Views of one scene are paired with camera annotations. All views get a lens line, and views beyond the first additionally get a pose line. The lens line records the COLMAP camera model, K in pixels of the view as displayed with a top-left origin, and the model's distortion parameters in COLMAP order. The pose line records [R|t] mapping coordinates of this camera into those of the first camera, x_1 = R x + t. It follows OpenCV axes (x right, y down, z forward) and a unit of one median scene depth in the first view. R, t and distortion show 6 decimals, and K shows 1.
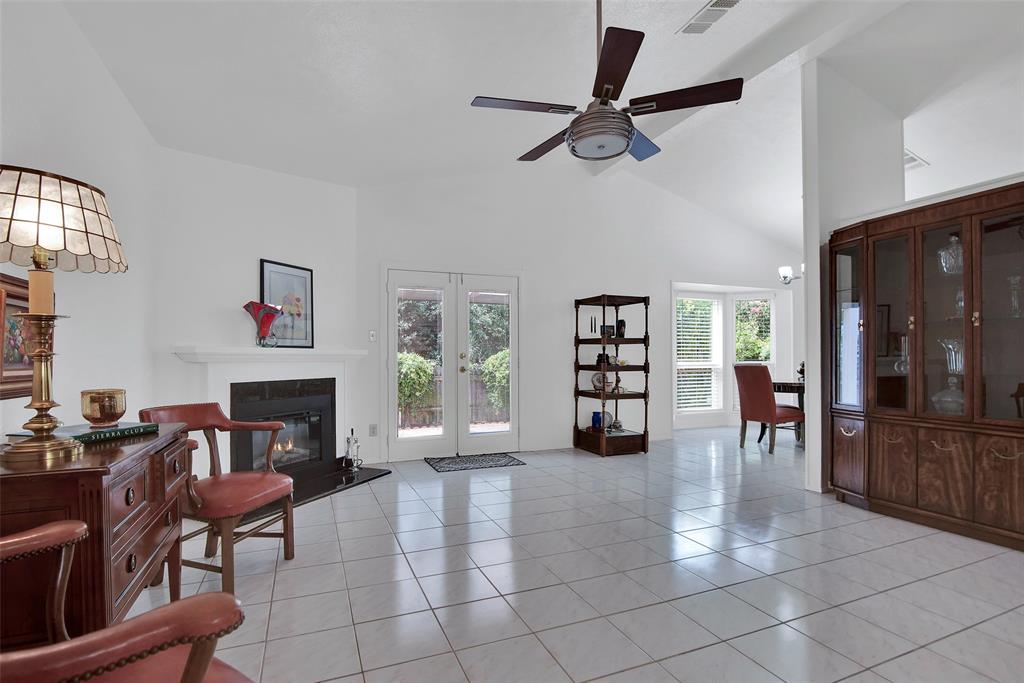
lens RADIAL K [[483.8, 0, 501.9], [0, 483.8, 356.6], [0, 0, 1]] dist [-0.020814, -0.000586]
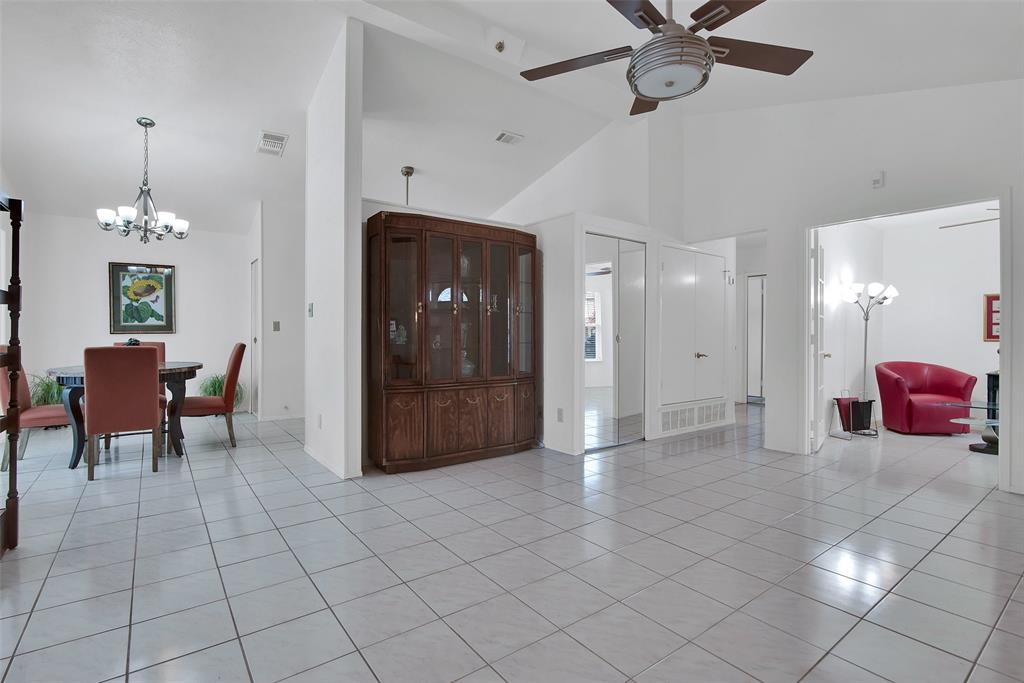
lens RADIAL K [[483.8, 0, 508.6], [0, 483.8, 339.2], [0, 0, 1]] dist [-0.020814, -0.000586]
pose [[-0.254712, -0.004141, 0.967008, -0.430335], [-0.003623, 0.999988, 0.003327, 0.005691], [-0.967010, -0.002656, -0.254724, 1.196519]]
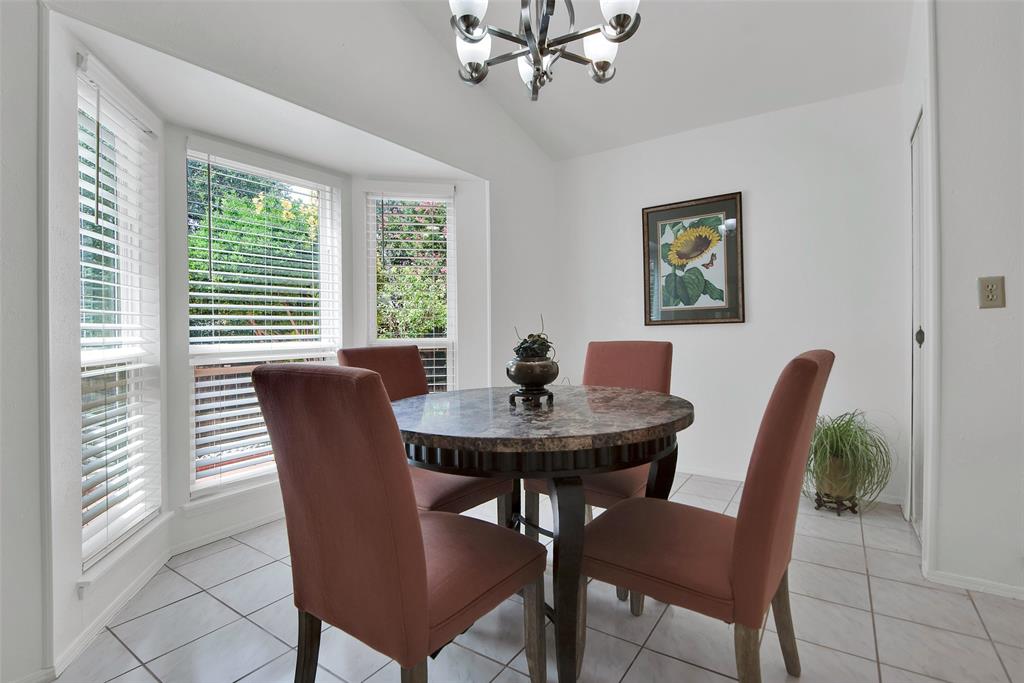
lens RADIAL K [[483.8, 0, 505.2], [0, 483.8, 331.7], [0, 0, 1]] dist [-0.020814, -0.000586]
pose [[0.835621, -0.008292, 0.549244, 0.864414], [0.007455, 0.999965, 0.003755, 0.005137], [-0.549256, 0.000956, 0.835653, 1.448626]]
